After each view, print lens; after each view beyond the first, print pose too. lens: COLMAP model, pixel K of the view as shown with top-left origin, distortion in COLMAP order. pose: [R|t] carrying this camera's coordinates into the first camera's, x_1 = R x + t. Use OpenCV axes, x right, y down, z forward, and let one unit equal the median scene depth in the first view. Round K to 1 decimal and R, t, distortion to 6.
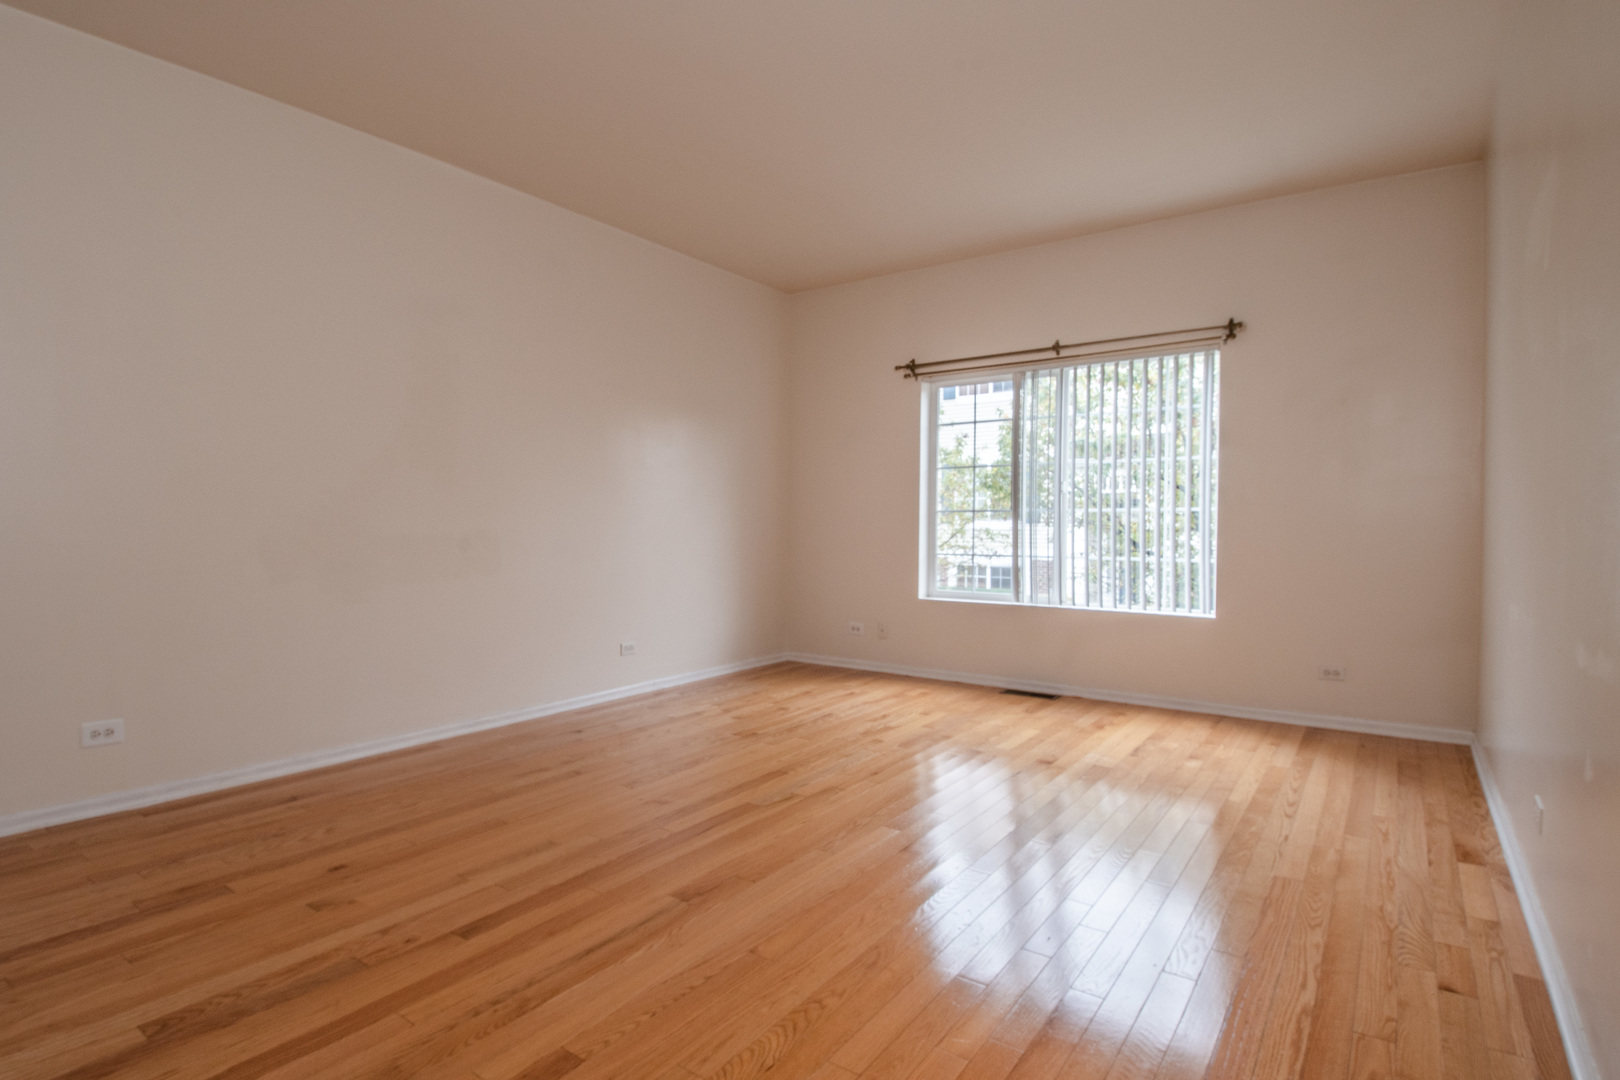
lens RADIAL K [[810.0, 0, 810.0], [0, 810.0, 540.0], [0, 0, 1]] dist [0.003842, 0.000111]
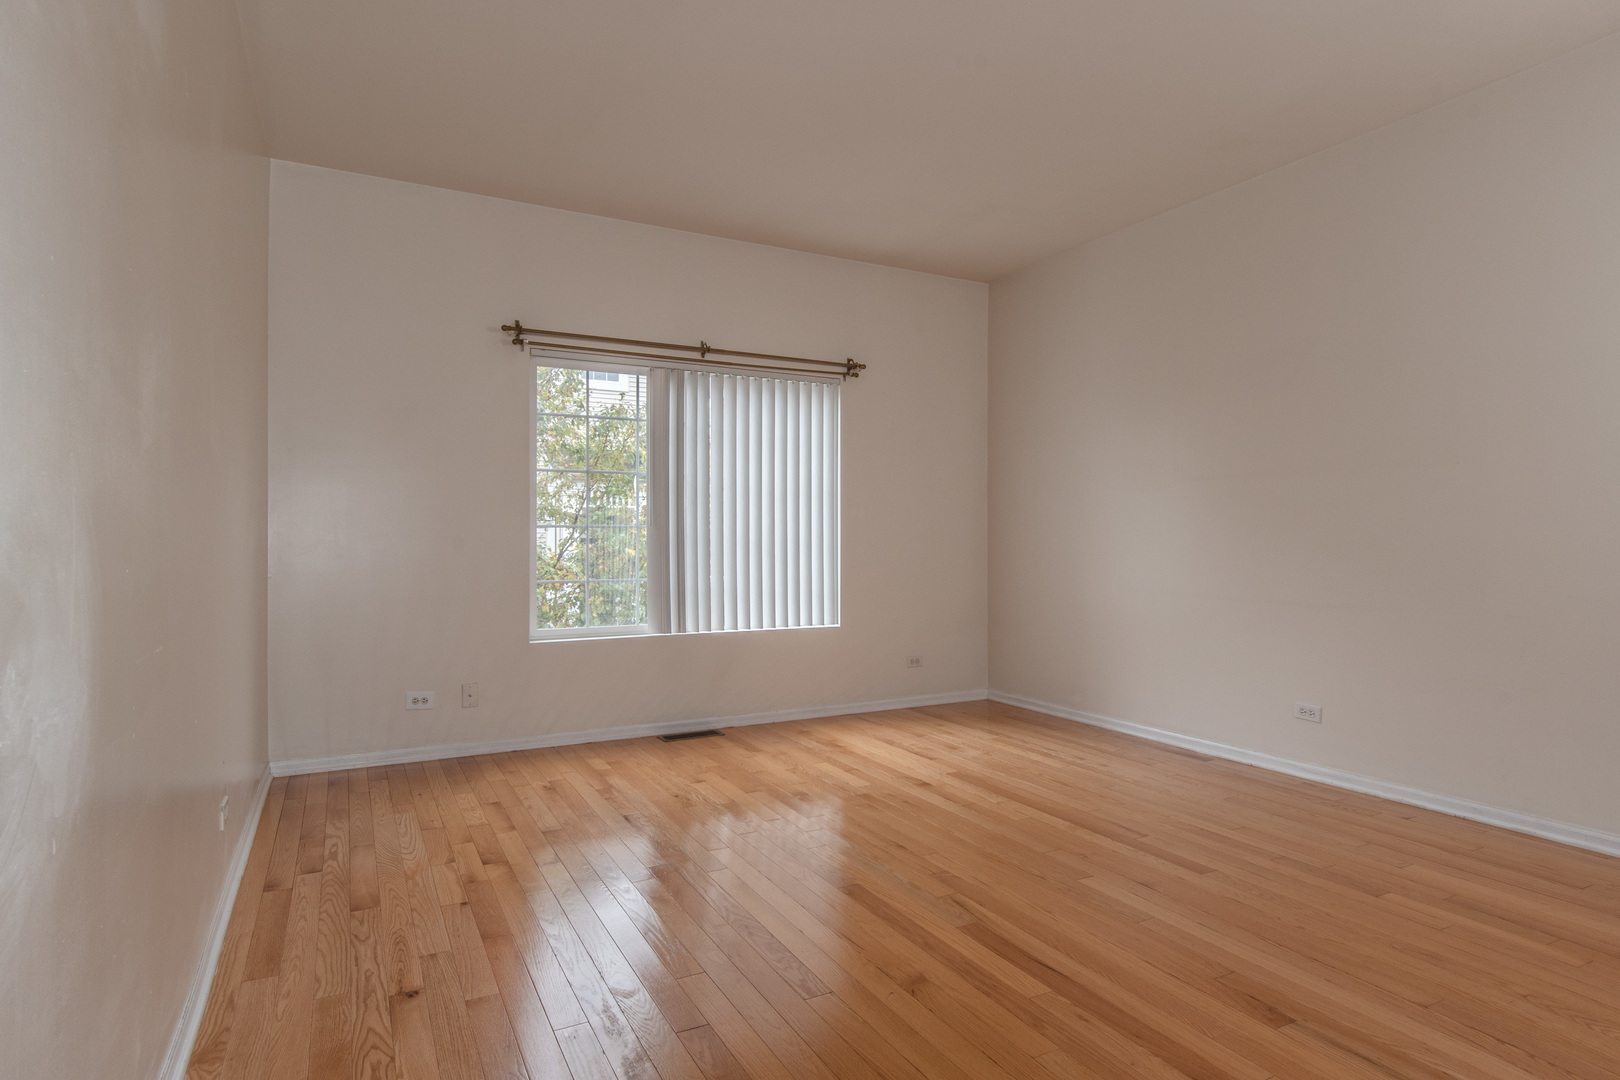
lens RADIAL K [[856.0, 0, 791.3], [0, 856.0, 545.4], [0, 0, 1]] dist [0.003466, -0.000405]
pose [[0.460059, -0.009239, 0.887840, -0.550482], [0.020648, 0.999787, -0.000295, -0.015258], [-0.887648, 0.018468, 0.460152, 0.510897]]
